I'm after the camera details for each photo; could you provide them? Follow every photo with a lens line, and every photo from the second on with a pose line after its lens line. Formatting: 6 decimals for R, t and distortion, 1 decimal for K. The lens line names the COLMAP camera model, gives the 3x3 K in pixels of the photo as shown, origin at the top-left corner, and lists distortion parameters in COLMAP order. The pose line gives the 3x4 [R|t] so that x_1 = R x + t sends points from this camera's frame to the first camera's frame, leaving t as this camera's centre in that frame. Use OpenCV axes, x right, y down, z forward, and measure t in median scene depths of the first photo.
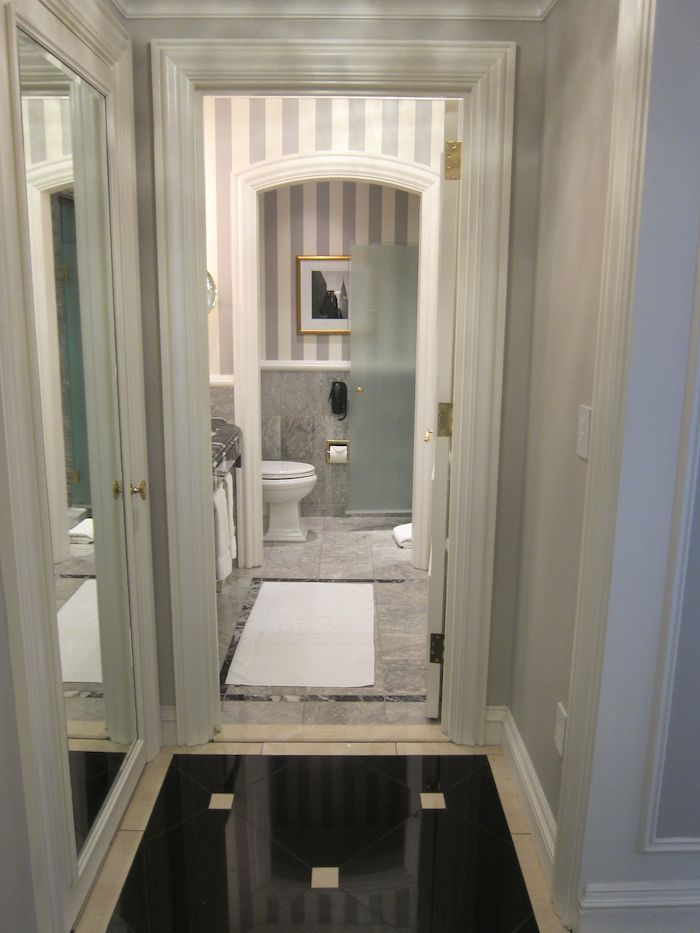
lens RADIAL K [[772.5, 0, 350.5], [0, 772.5, 472.1], [0, 0, 1]] dist [-0.070175, 0.020154]
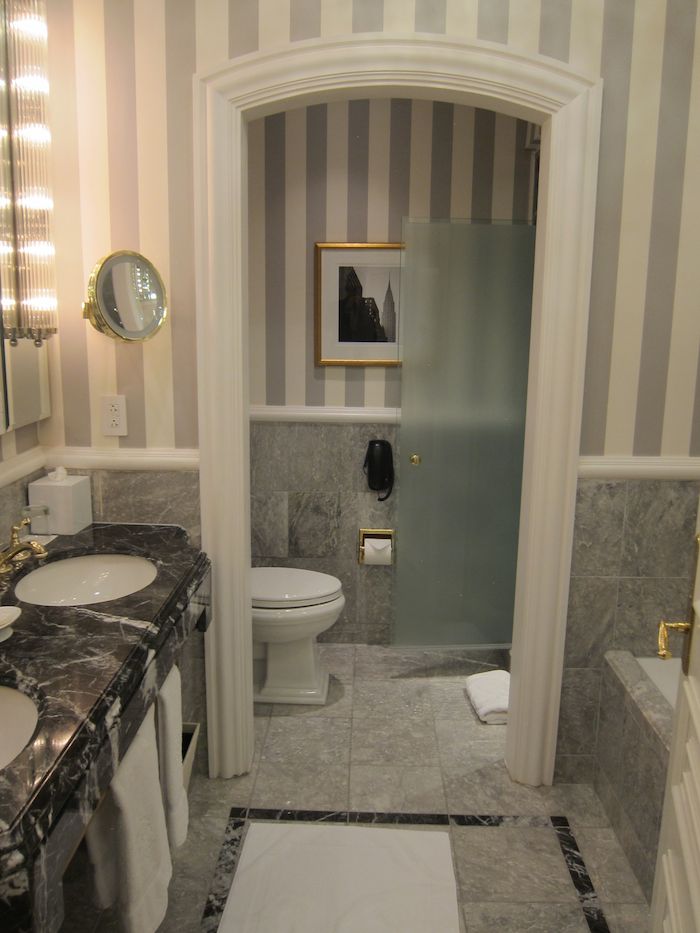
lens RADIAL K [[772.5, 0, 340.5], [0, 772.5, 468.1], [0, 0, 1]] dist [-0.070175, 0.020154]
pose [[0.999339, 0.009492, -0.035103, -0.029275], [-0.010050, 0.999825, -0.015769, -0.098710], [0.034947, 0.016112, 0.999259, 0.426356]]
